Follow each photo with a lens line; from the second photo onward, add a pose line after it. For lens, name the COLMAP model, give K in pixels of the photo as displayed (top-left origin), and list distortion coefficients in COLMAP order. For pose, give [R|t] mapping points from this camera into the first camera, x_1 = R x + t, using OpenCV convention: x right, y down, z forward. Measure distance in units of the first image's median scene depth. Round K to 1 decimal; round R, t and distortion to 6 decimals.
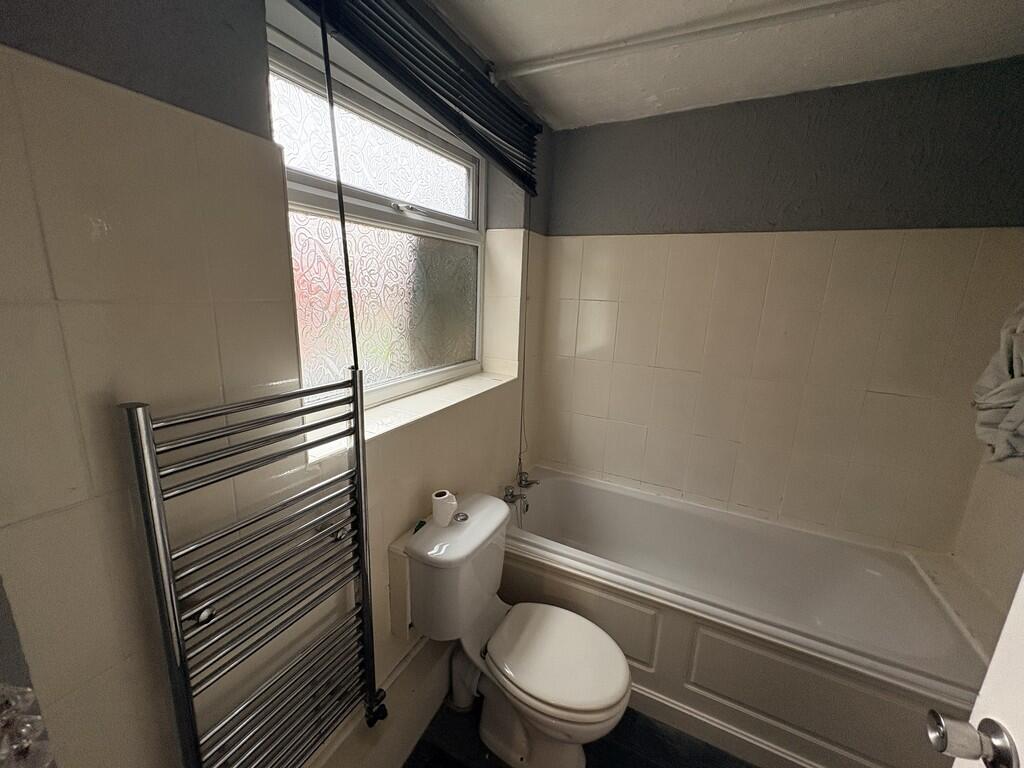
lens RADIAL K [[411.5, 0, 512.0], [0, 411.5, 384.0], [0, 0, 1]] dist [0.003426, 0.000118]
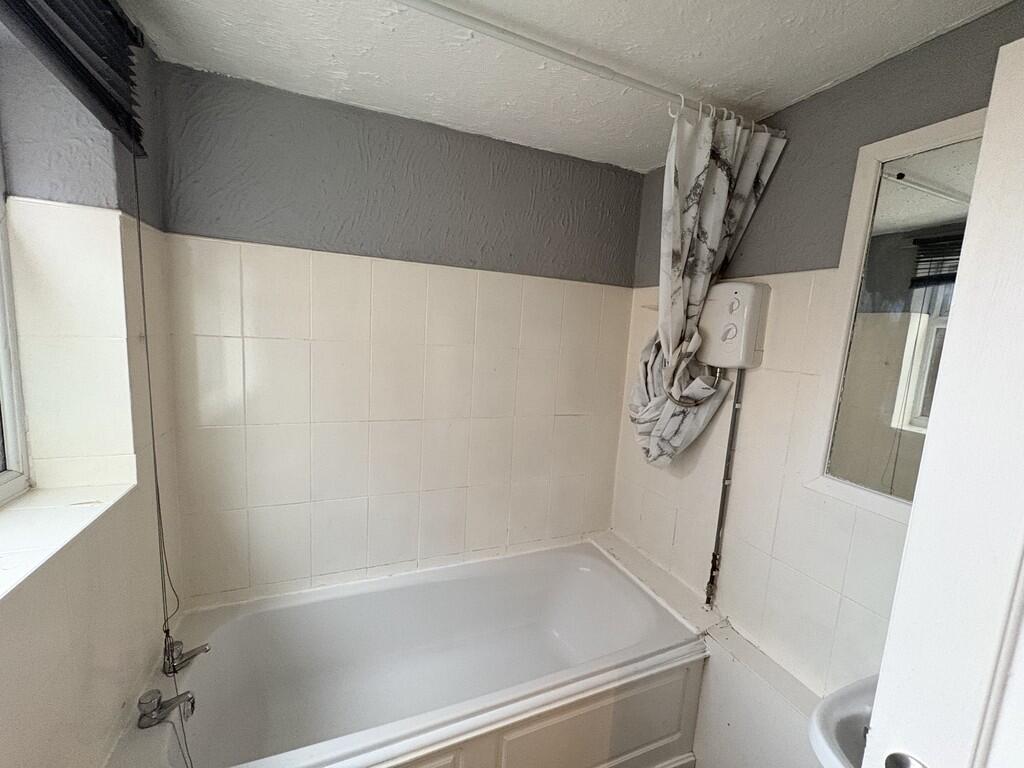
lens RADIAL K [[411.5, 0, 512.0], [0, 411.5, 384.0], [0, 0, 1]] dist [0.003426, 0.000118]
pose [[0.648018, -0.101616, 0.754816, -0.074664], [0.139800, 0.990091, 0.013269, -0.097976], [-0.748684, 0.096925, 0.655803, 0.310480]]
